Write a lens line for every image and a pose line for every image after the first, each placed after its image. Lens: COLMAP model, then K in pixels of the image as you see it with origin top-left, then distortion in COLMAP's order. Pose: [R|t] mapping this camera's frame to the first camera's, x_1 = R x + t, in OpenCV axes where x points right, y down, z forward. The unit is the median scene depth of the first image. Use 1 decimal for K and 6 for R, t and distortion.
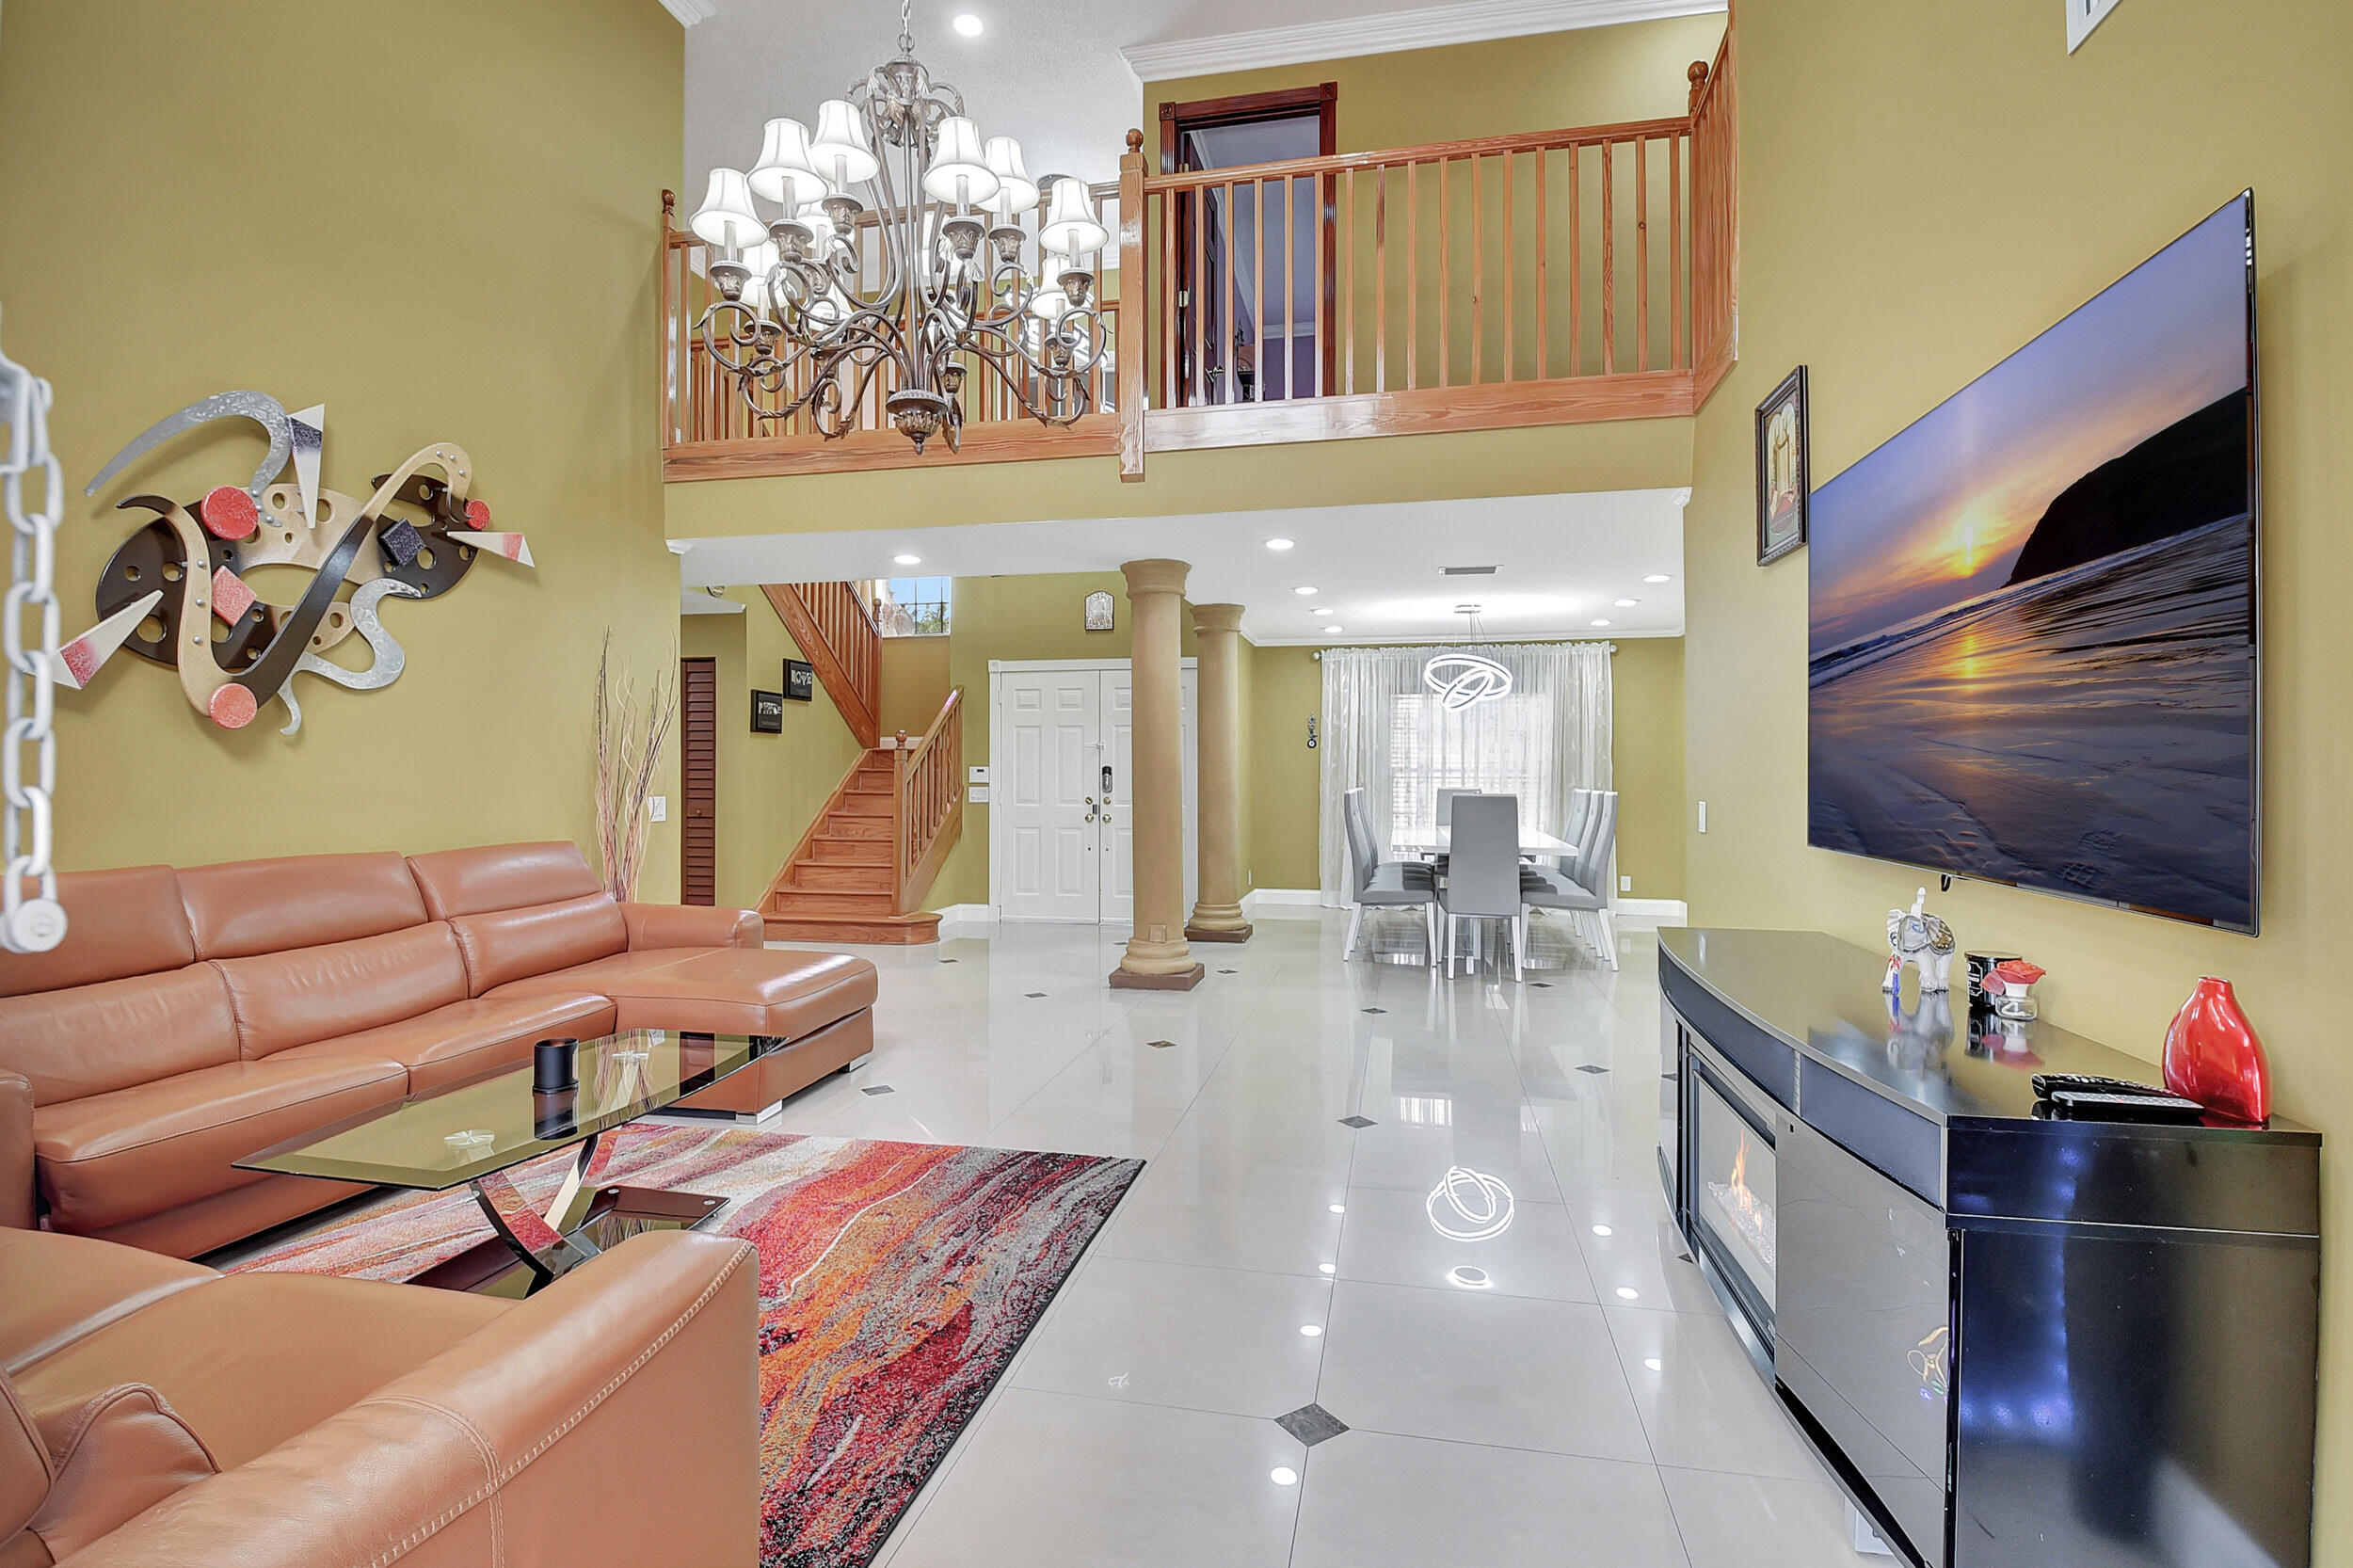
lens RADIAL K [[1055.6, 0, 1200.6], [0, 1055.6, 780.0], [0, 0, 1]] dist [-0.001532, -0.012080]
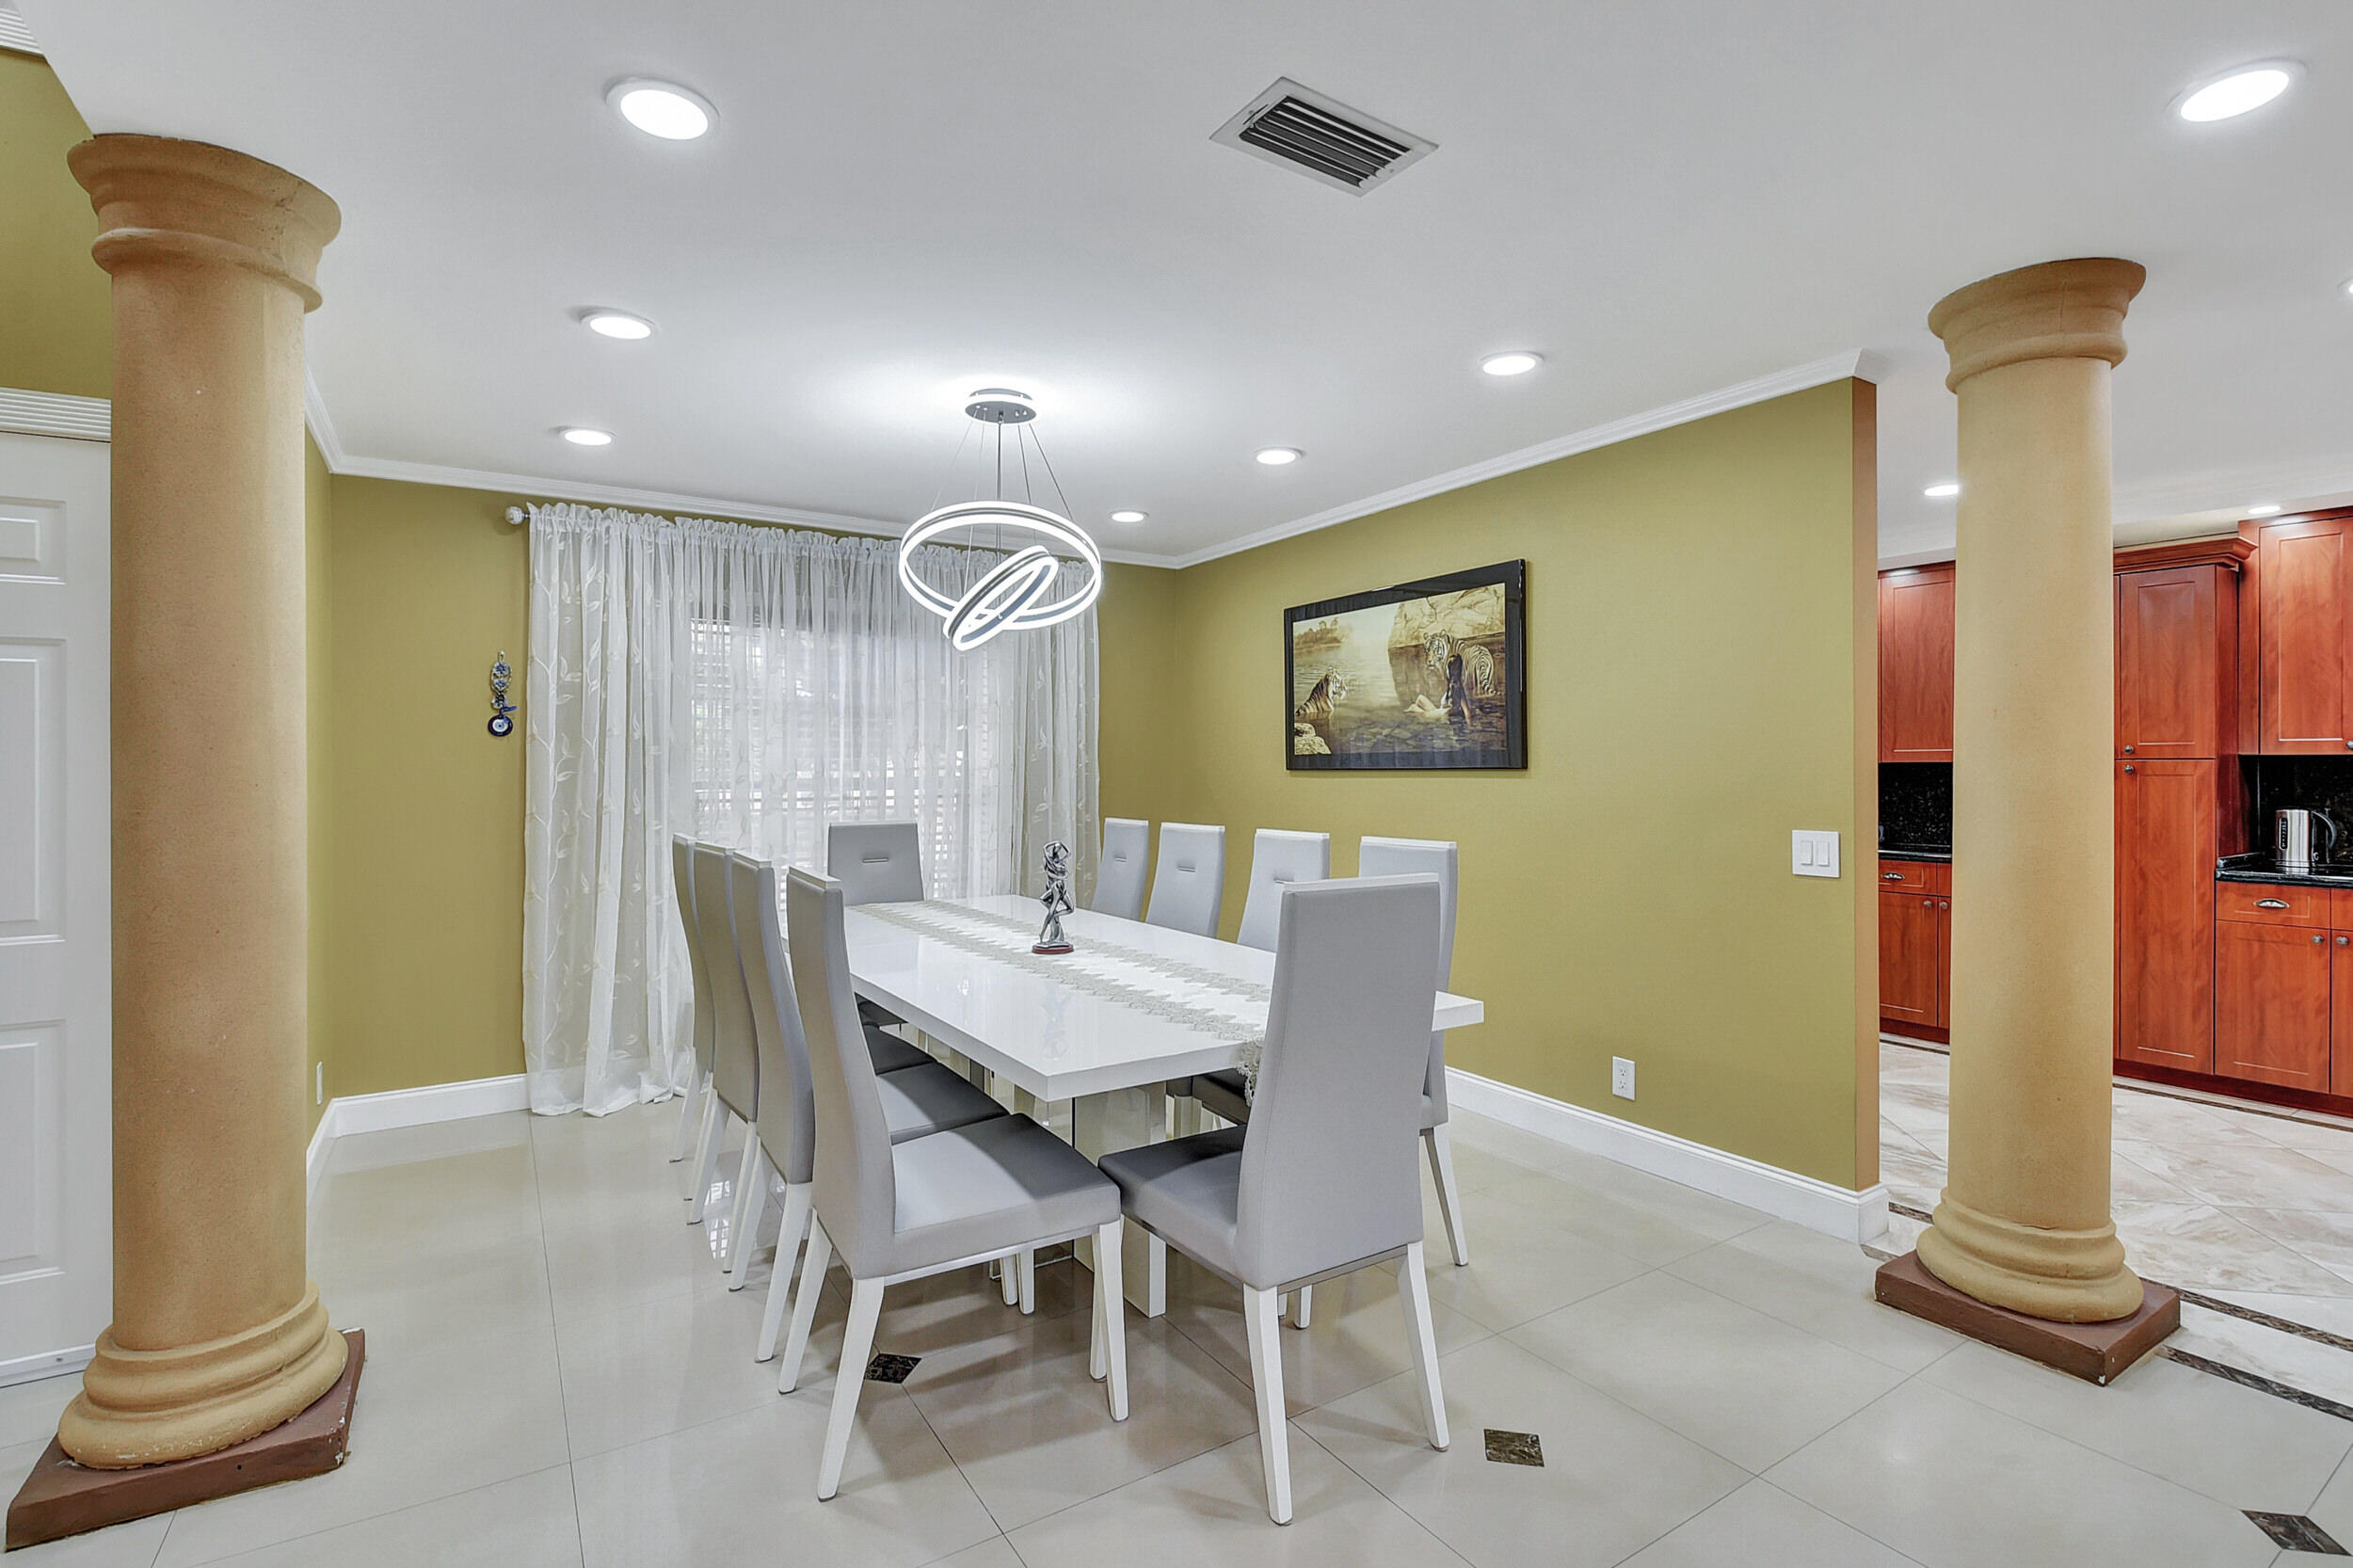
lens RADIAL K [[1055.6, 0, 1165.8], [0, 1055.6, 766.4], [0, 0, 1]] dist [-0.001532, -0.012080]
pose [[0.724256, -0.003429, 0.689522, 0.008719], [0.011874, 0.999901, -0.007500, -0.013609], [-0.689429, 0.013619, 0.724226, 0.589946]]
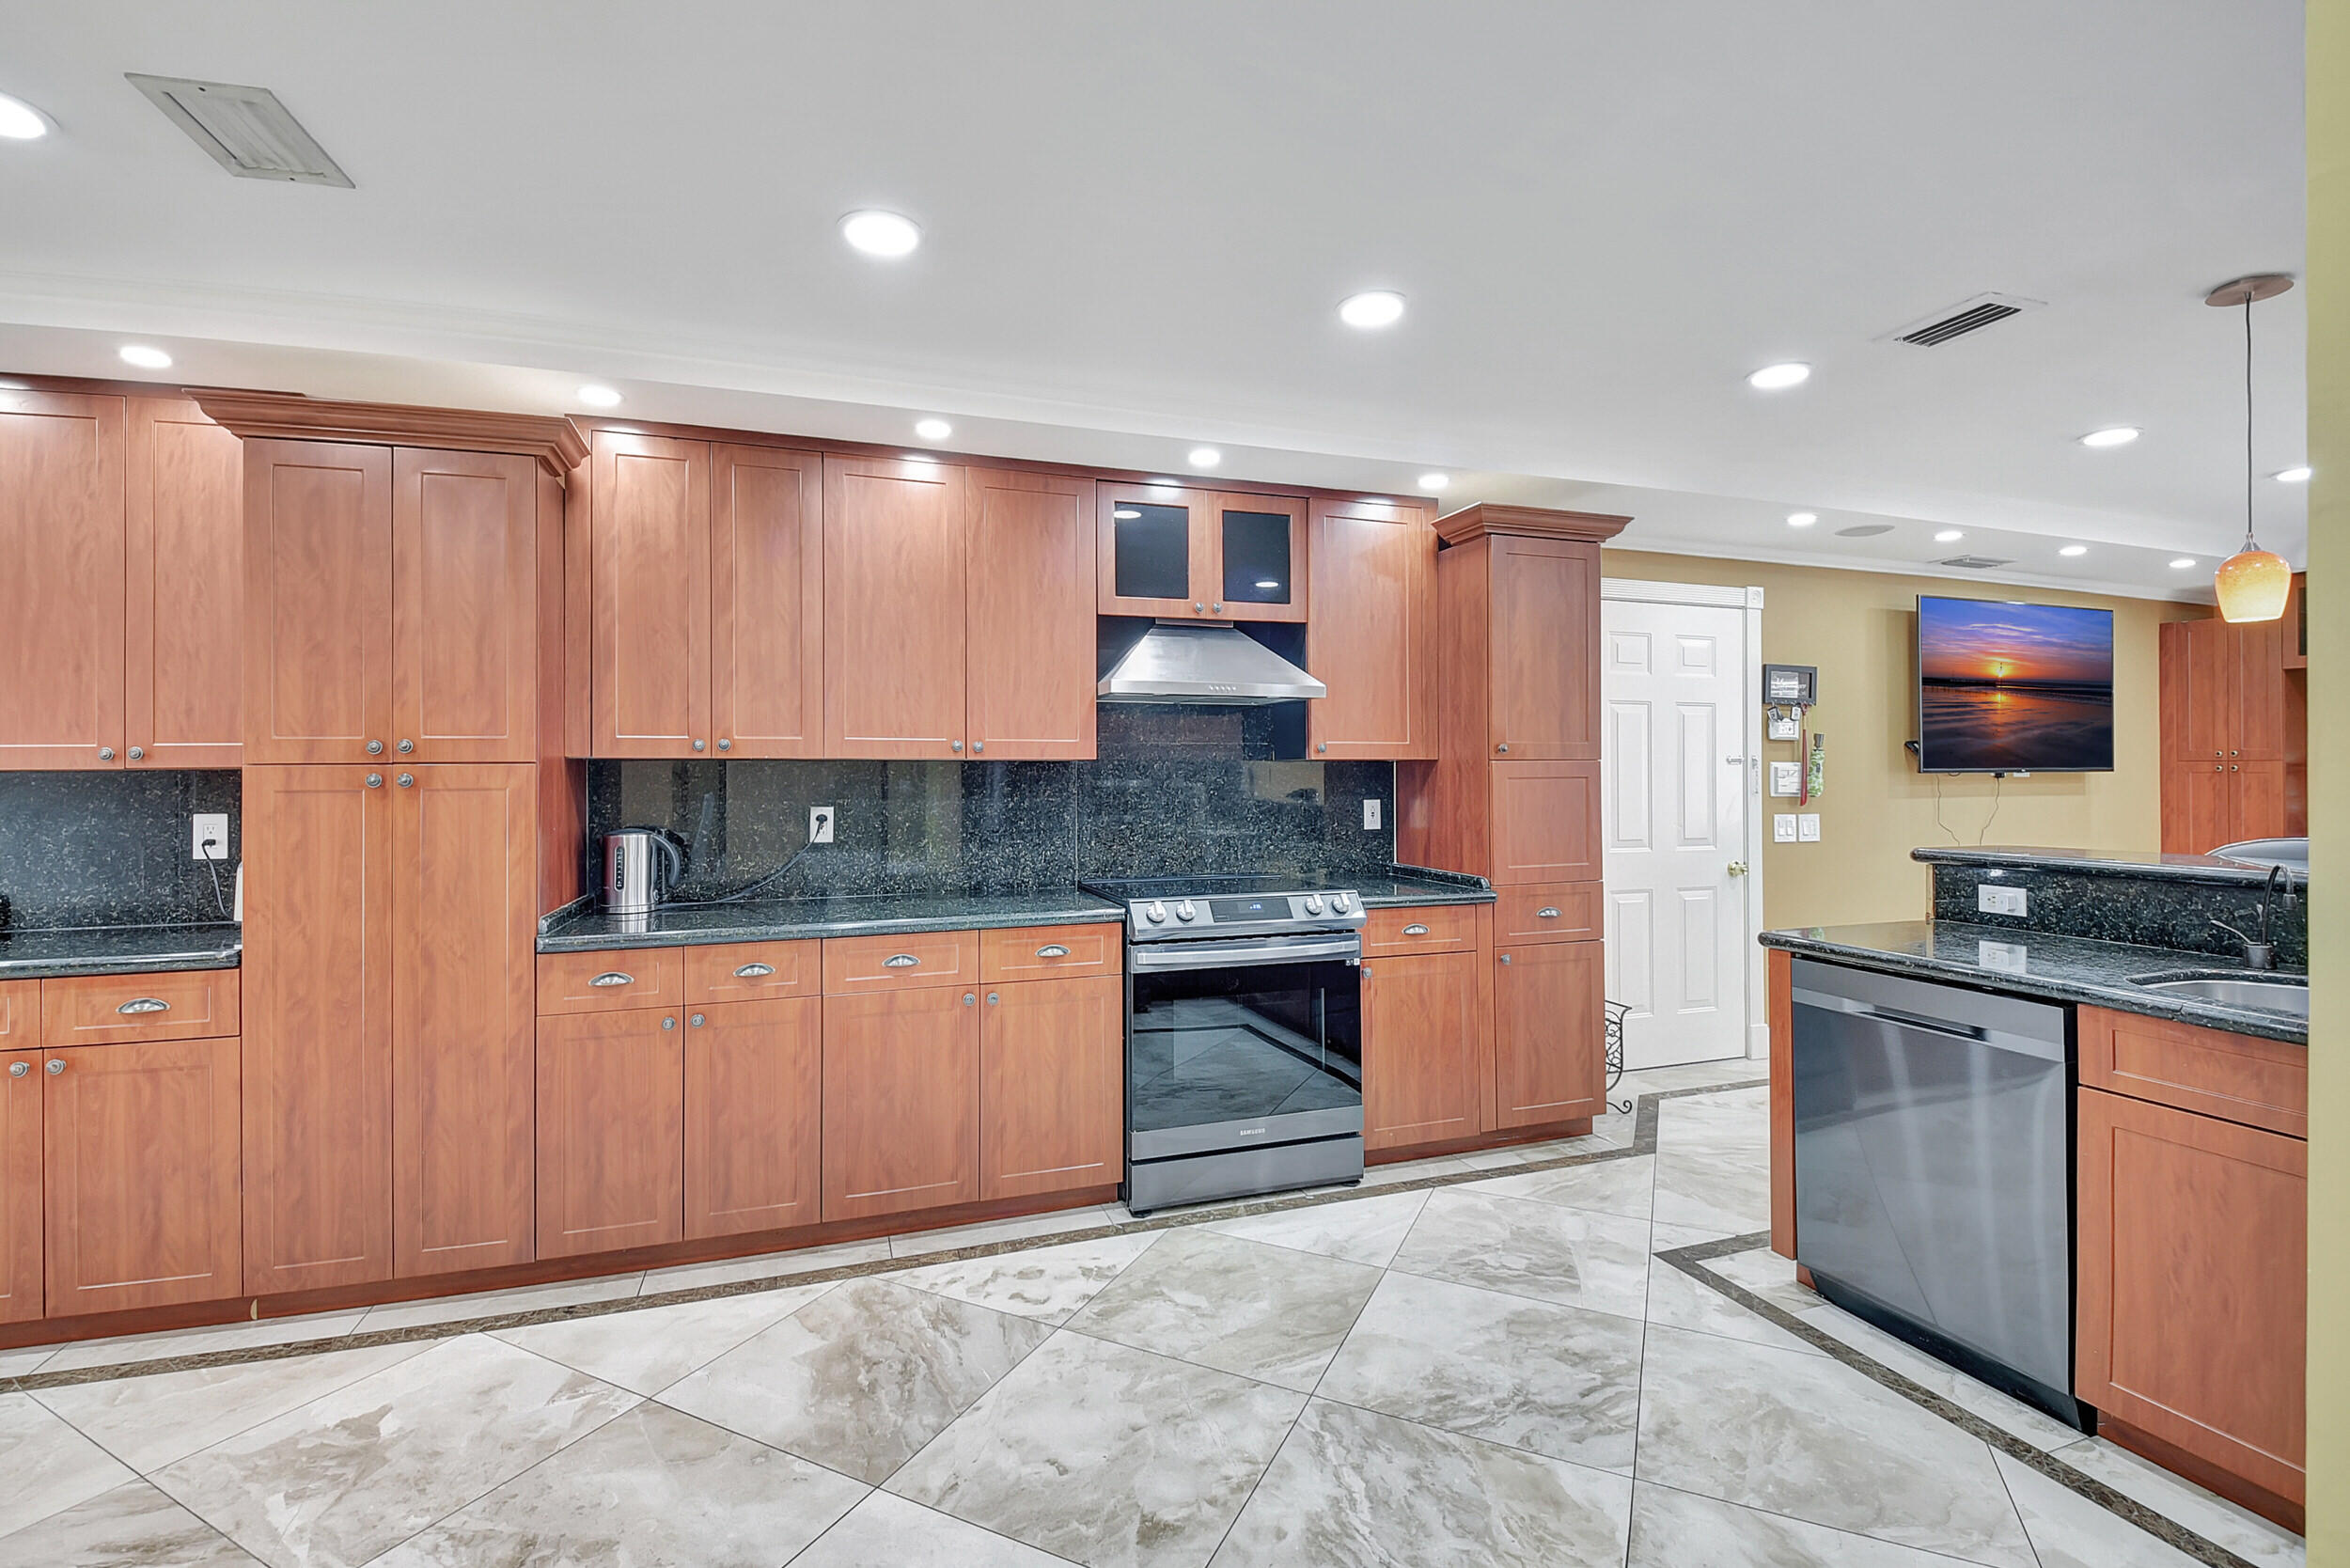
lens RADIAL K [[1054.3, 0, 1176.1], [0, 1054.3, 755.4], [0, 0, 1]] dist [-0.001532, -0.012080]
pose [[-0.510356, 0.009201, 0.859914, 0.336149], [0.014321, 0.999895, -0.002199, -0.013577], [-0.859844, 0.011193, -0.510434, 0.599801]]
